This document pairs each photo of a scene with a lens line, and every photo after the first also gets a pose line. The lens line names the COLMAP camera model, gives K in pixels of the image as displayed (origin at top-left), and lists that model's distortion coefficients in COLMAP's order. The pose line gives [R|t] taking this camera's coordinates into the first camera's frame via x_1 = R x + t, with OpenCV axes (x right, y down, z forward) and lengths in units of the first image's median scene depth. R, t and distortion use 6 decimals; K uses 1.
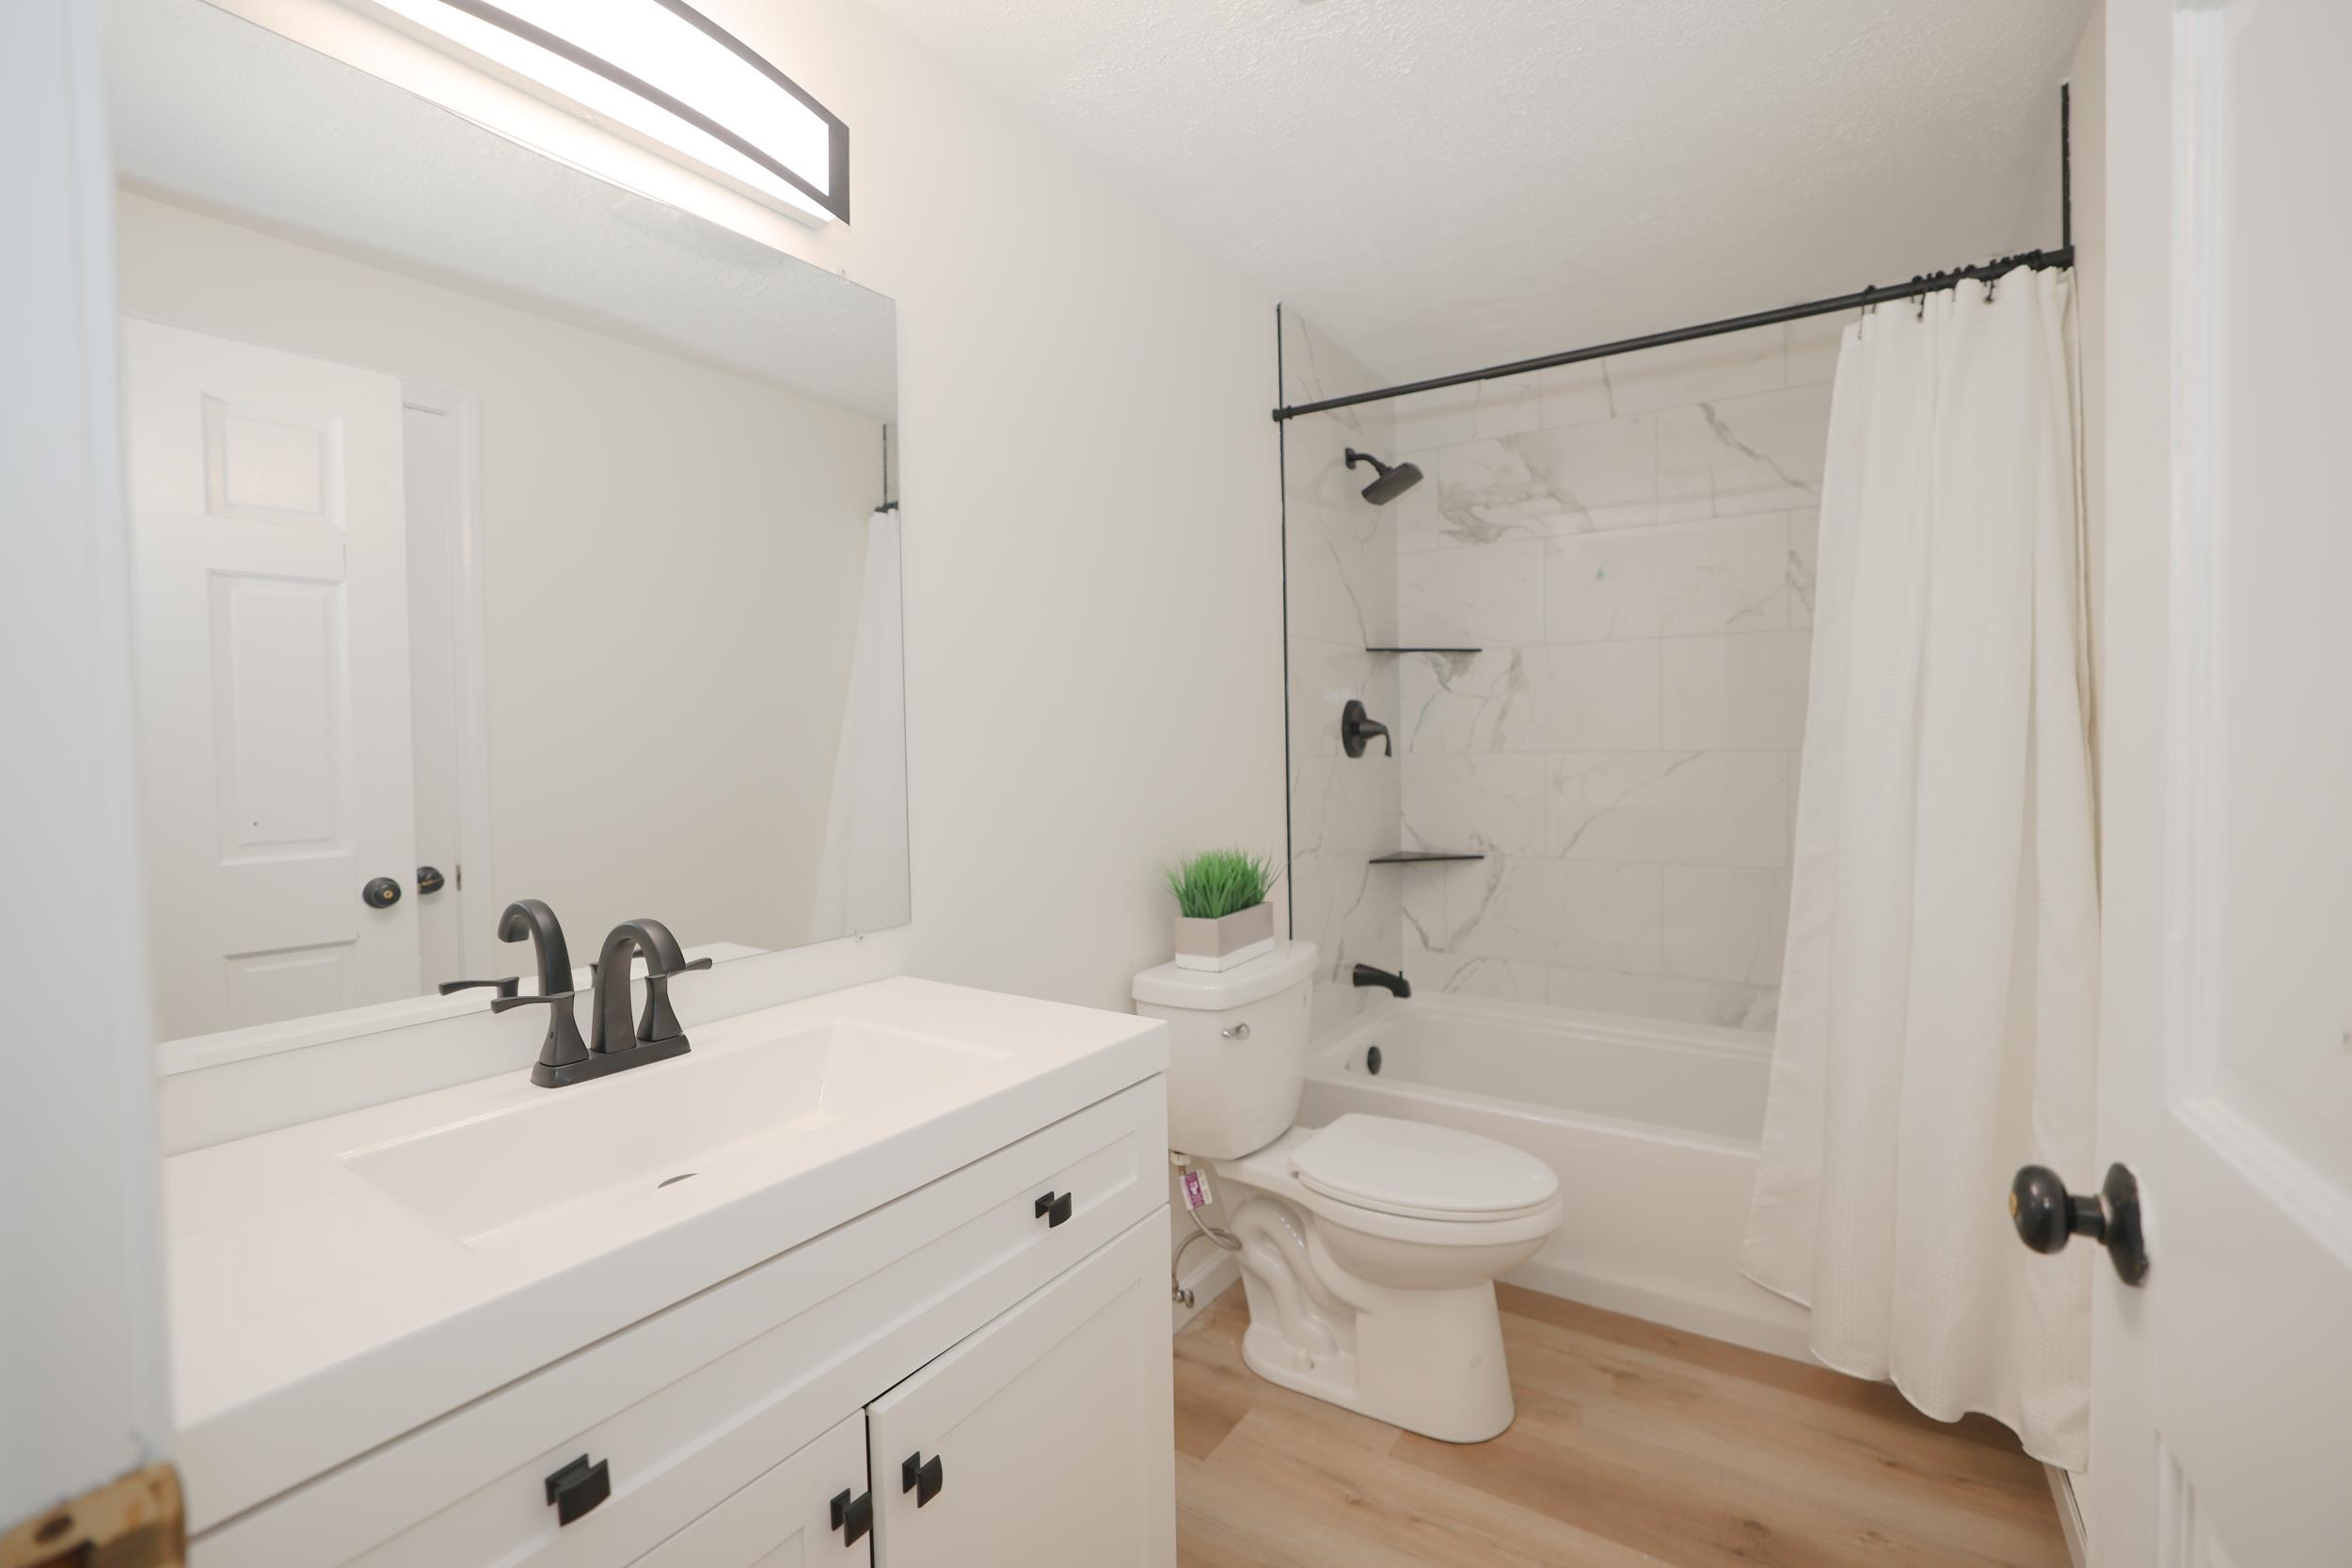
lens RADIAL K [[1044.3, 0, 1177.0], [0, 1044.3, 775.6], [0, 0, 1]] dist [-0.049034, 0.012756]
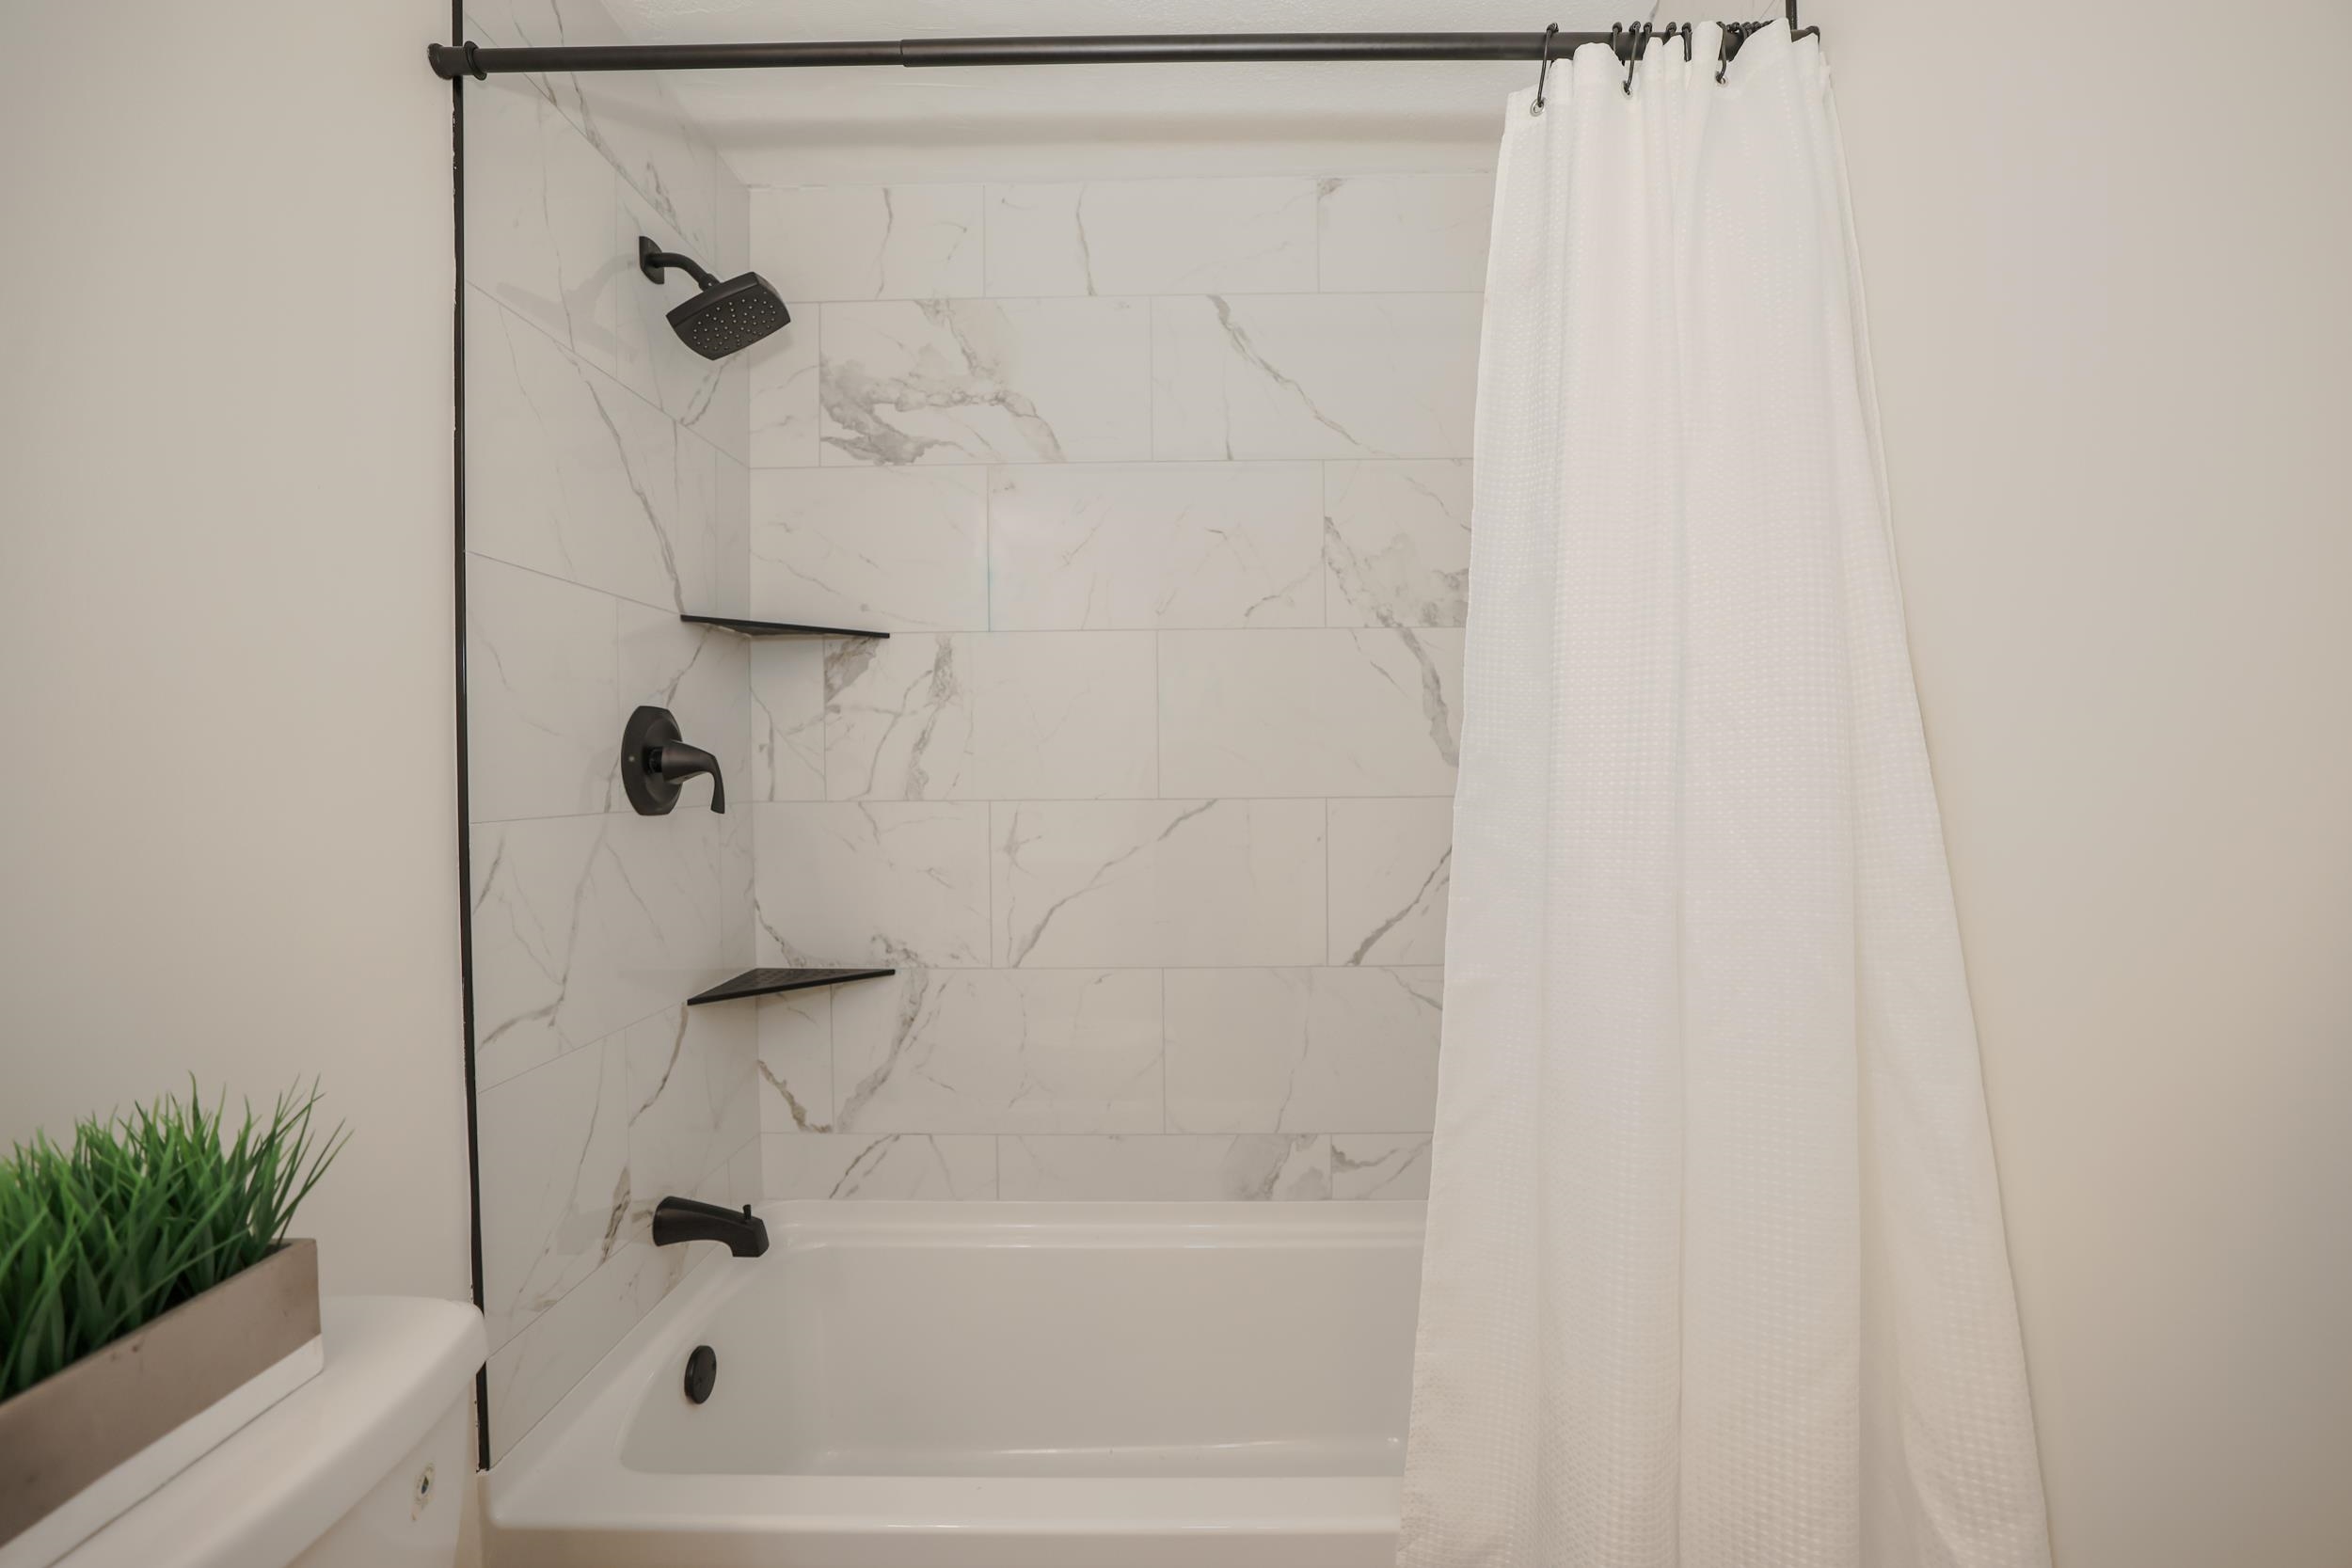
lens RADIAL K [[1044.3, 0, 1177.0], [0, 1044.3, 775.6], [0, 0, 1]] dist [-0.049034, 0.012756]
pose [[0.850156, 0.005780, 0.526499, 0.116299], [0.013623, 0.999364, -0.032969, -0.015594], [-0.526355, 0.035201, 0.849536, 0.397382]]
